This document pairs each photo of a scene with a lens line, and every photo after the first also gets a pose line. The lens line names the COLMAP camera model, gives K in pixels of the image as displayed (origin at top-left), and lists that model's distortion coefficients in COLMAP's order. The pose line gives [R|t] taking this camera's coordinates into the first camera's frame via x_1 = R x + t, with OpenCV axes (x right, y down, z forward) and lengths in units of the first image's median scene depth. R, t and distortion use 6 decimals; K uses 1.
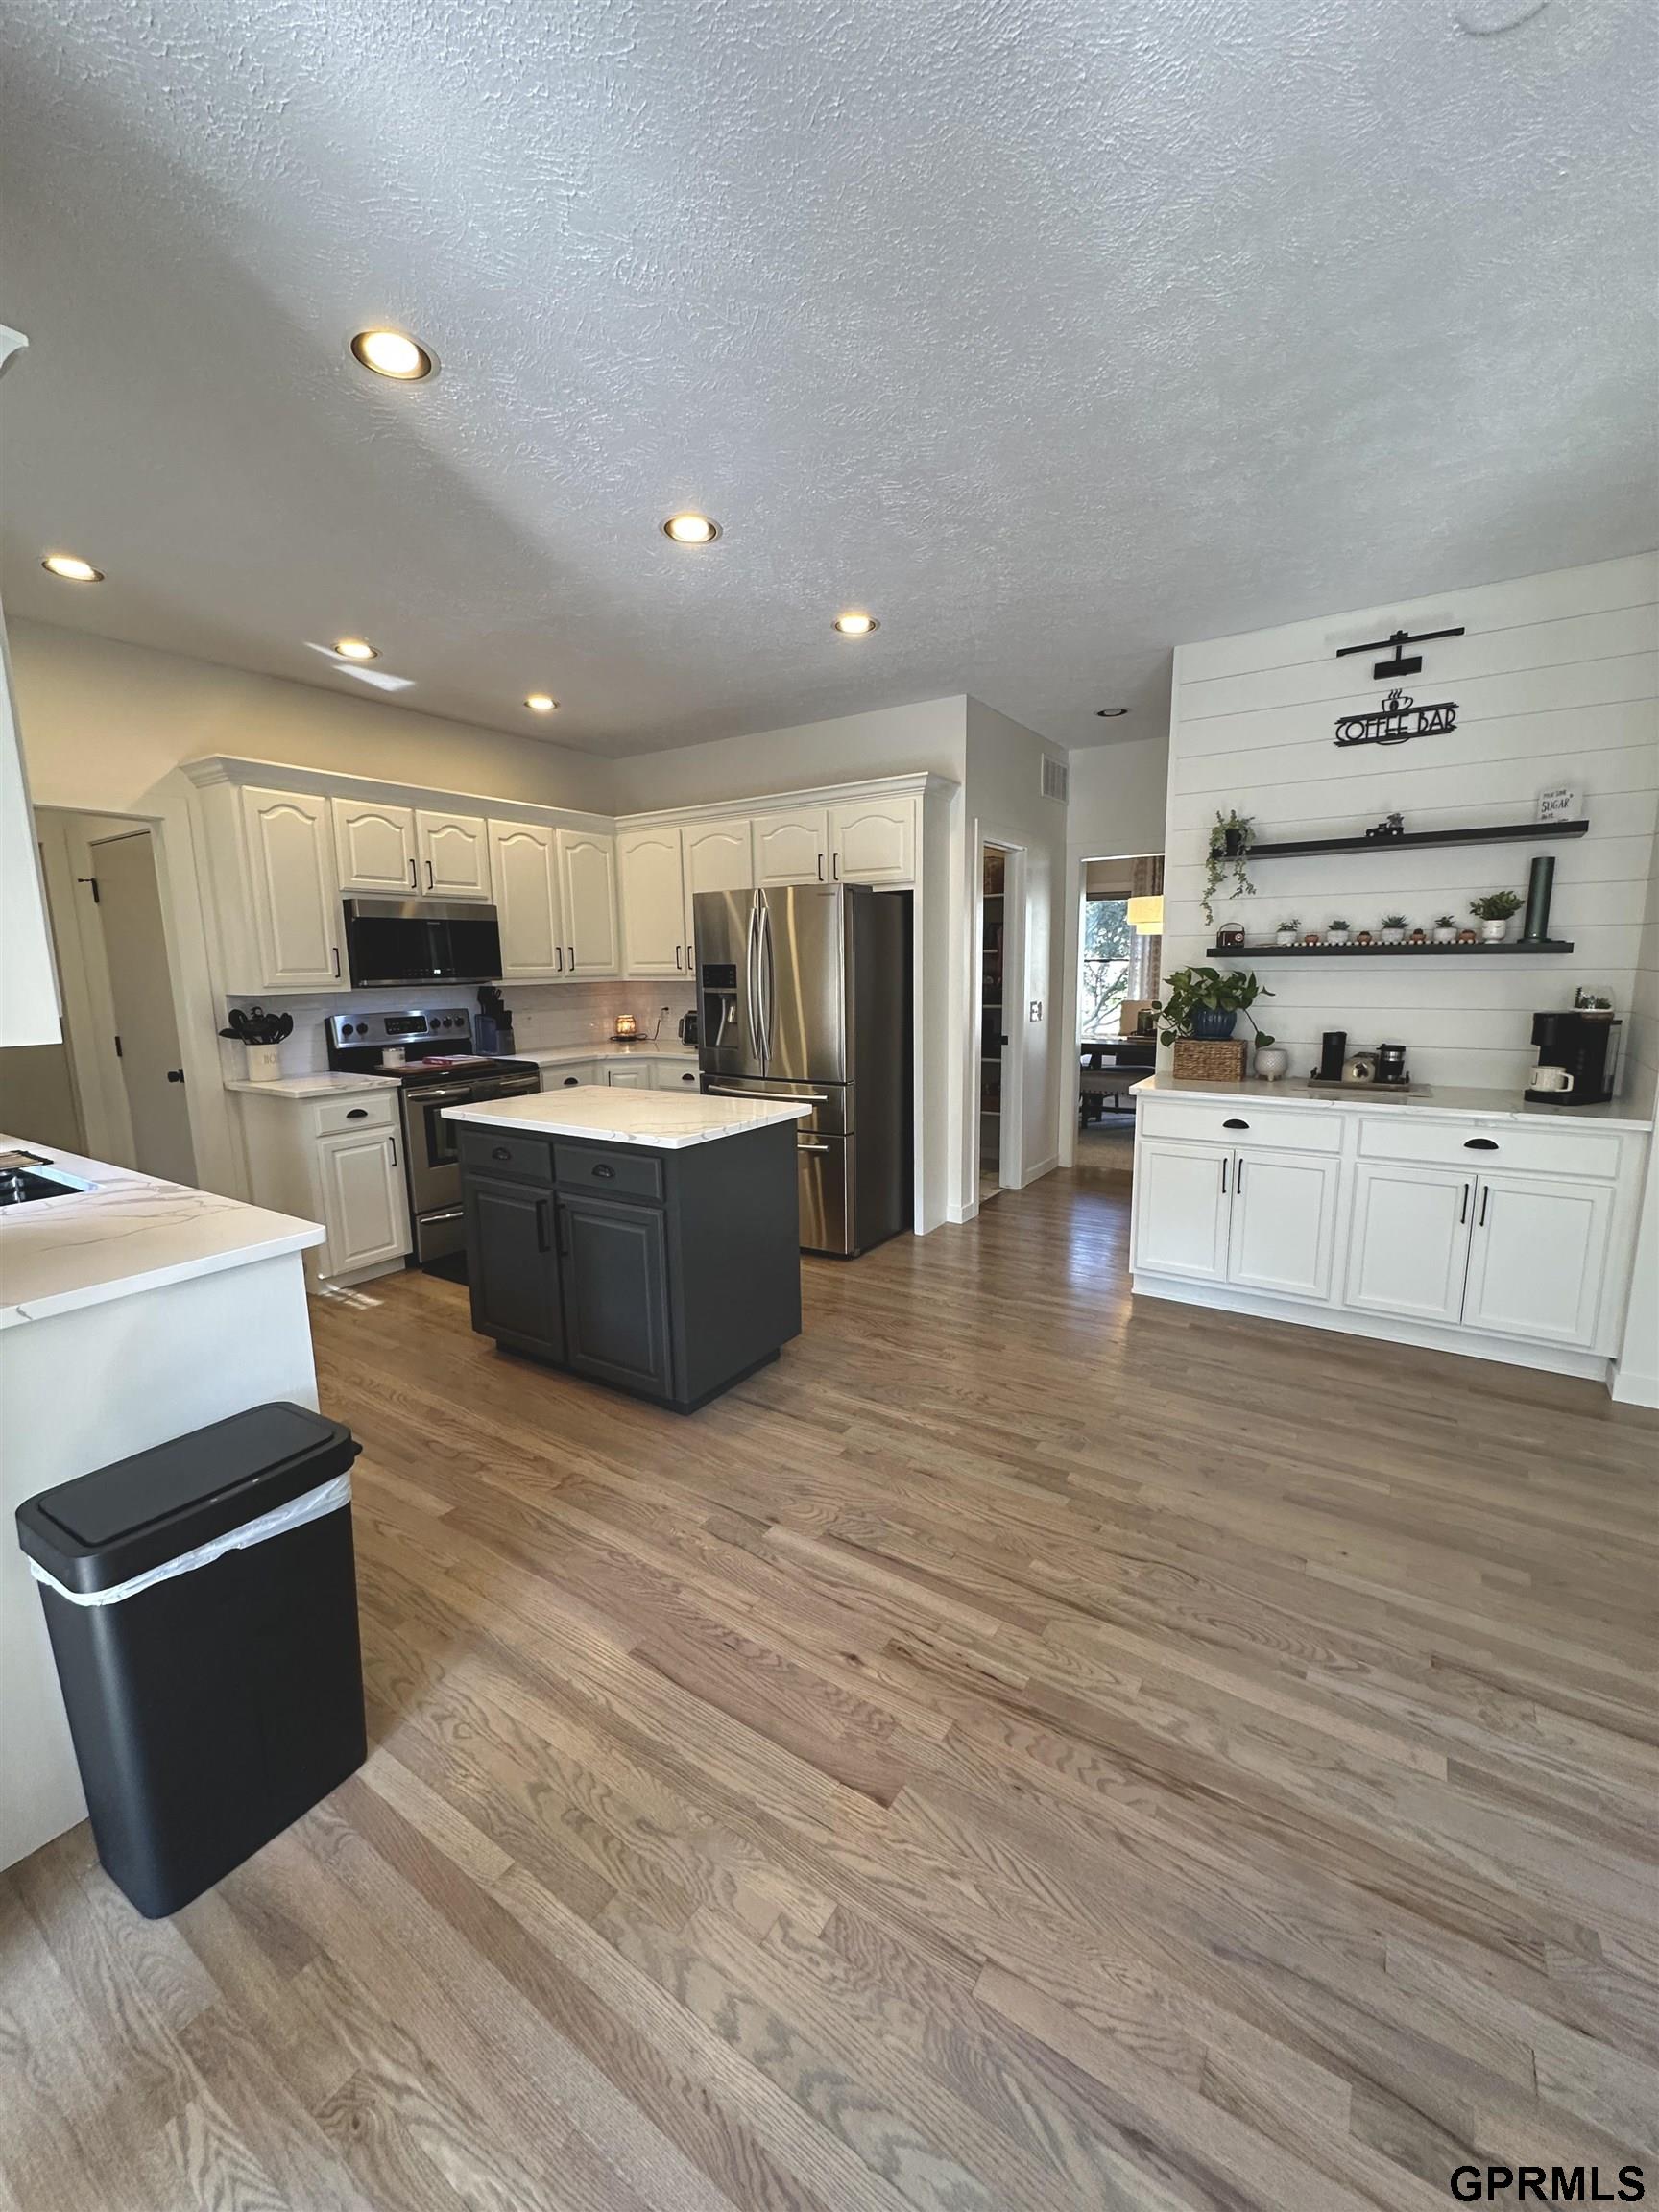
lens RADIAL K [[886.5, 0, 823.2], [0, 886.5, 1107.5], [0, 0, 1]] dist [-0.006993, 0.001066]
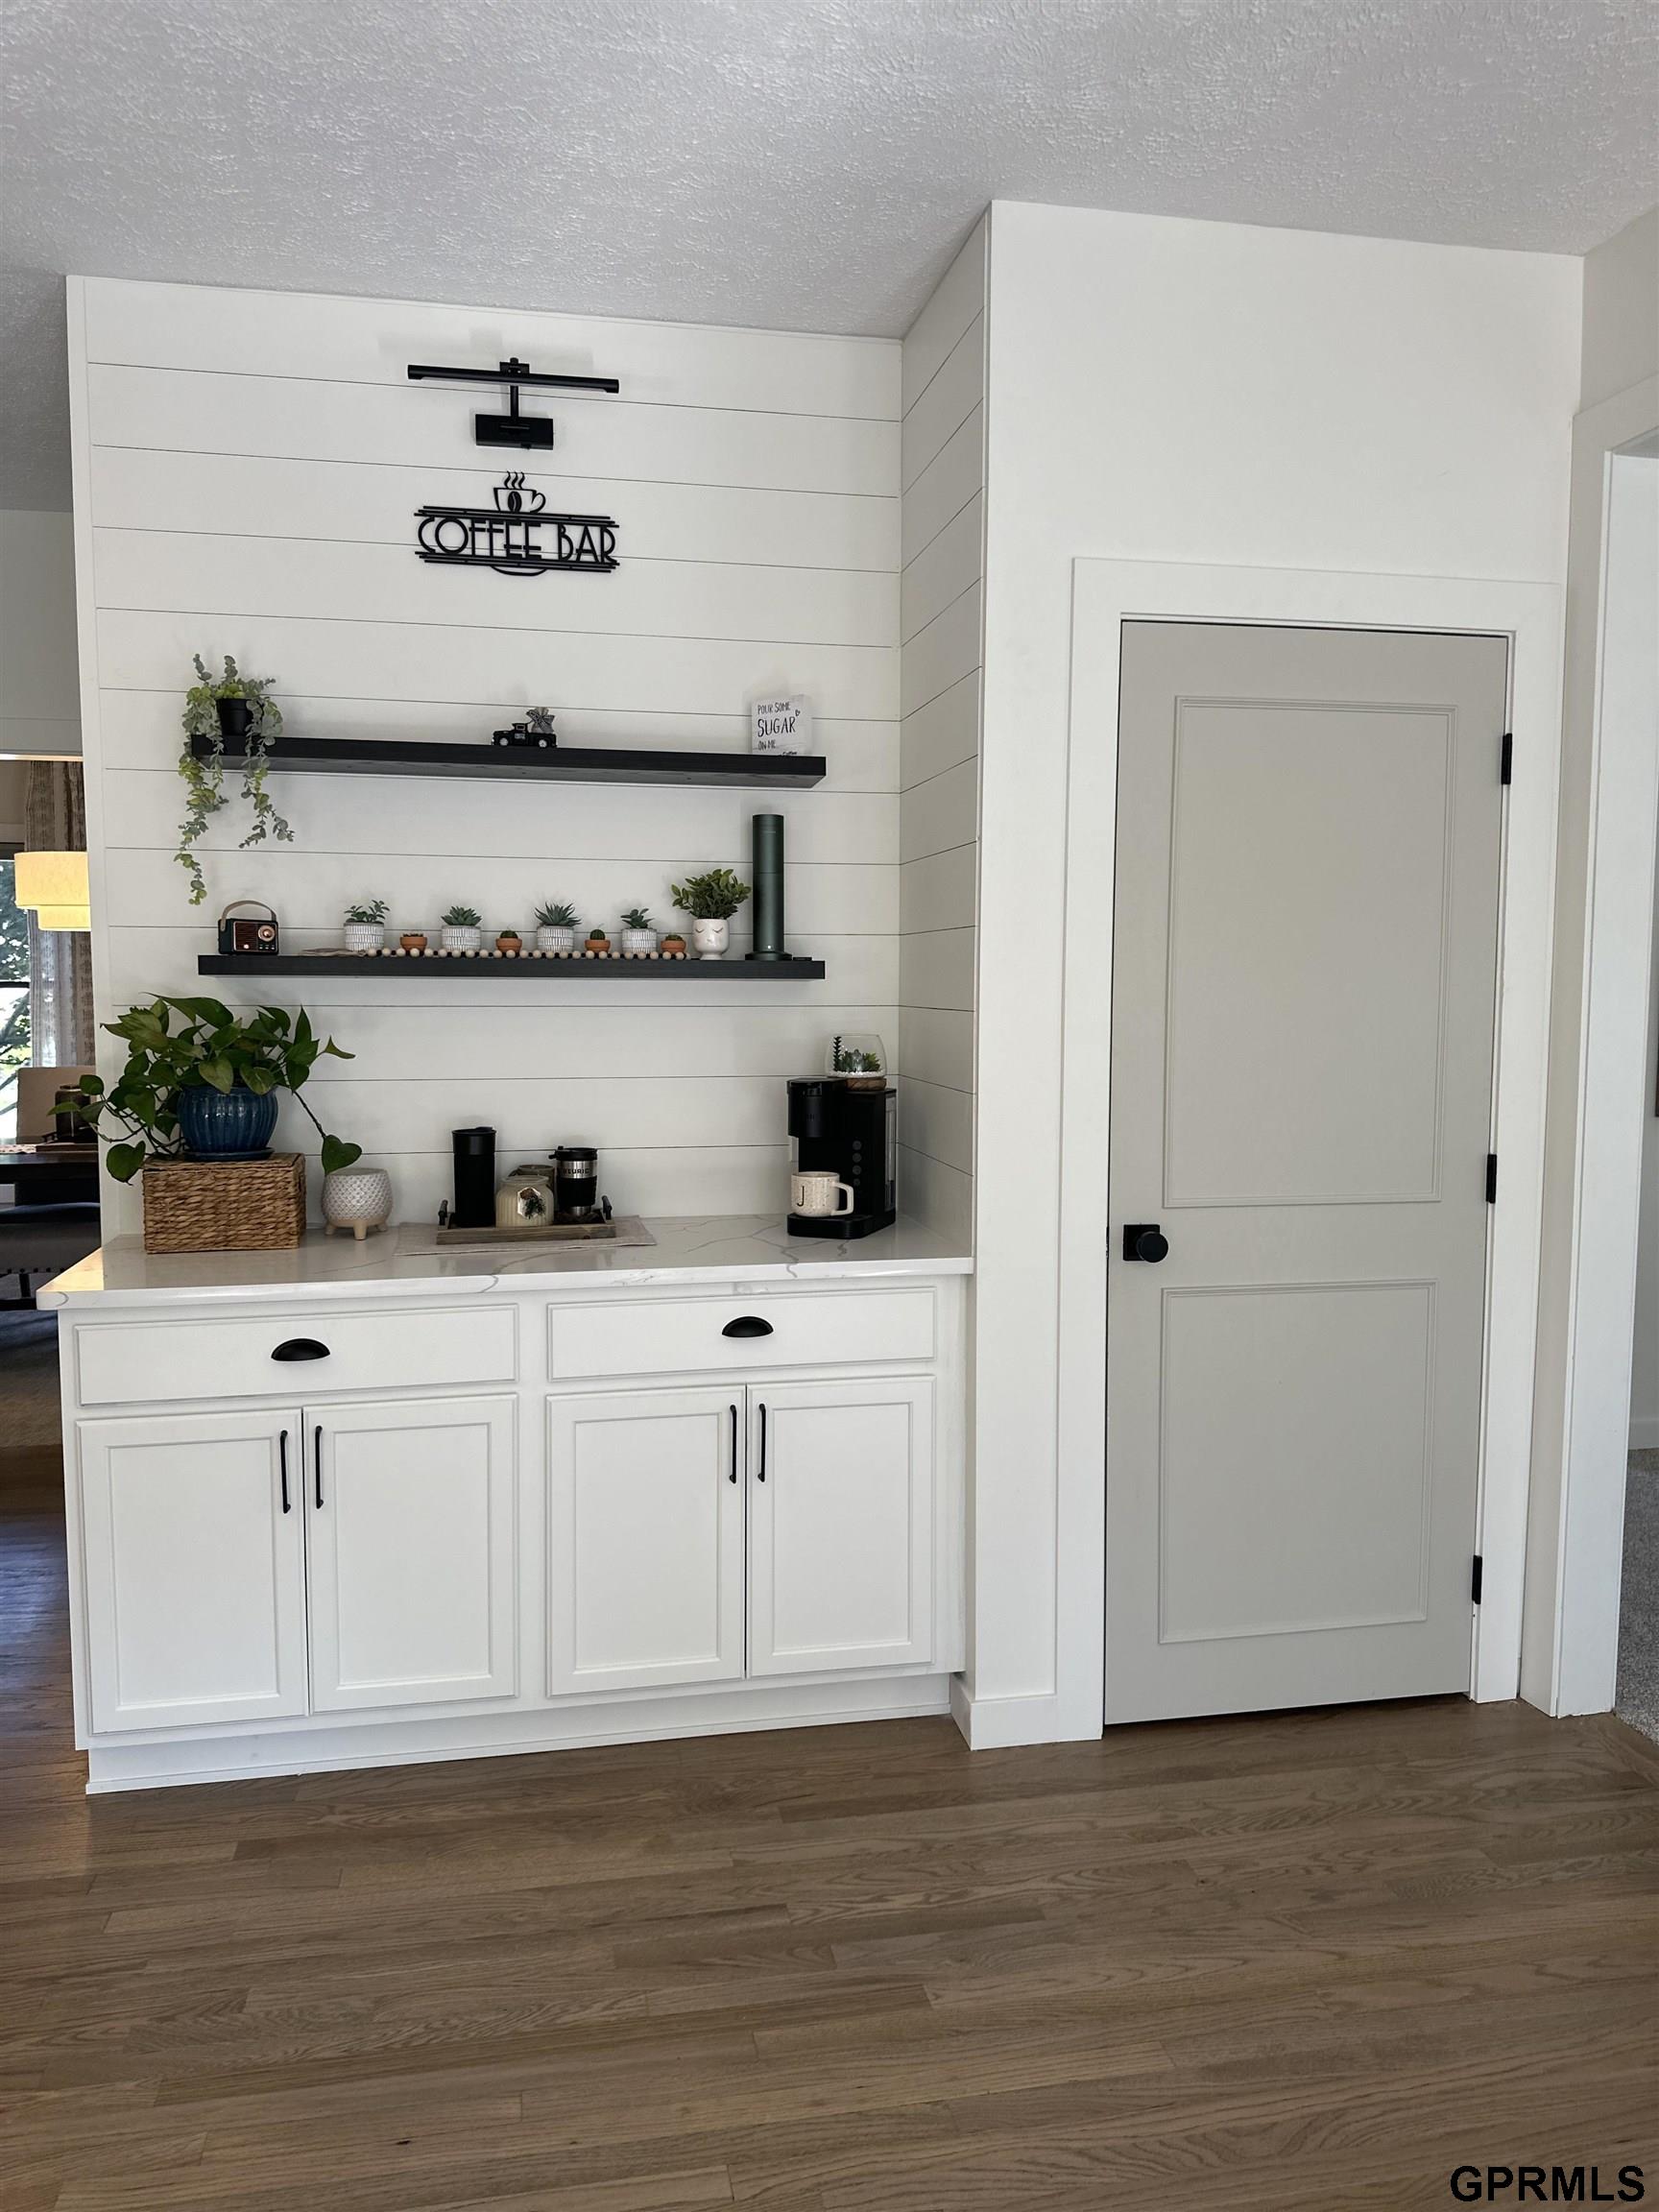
lens RADIAL K [[1583.5, 0, 839.0], [0, 1583.5, 1116.0], [0, 0, 1]] dist [0.064686, -0.065337]
pose [[0.702605, -0.043320, 0.710260, 0.094640], [0.103861, 0.993699, -0.042135, -0.035253], [-0.703959, 0.103372, 0.702677, 0.240043]]
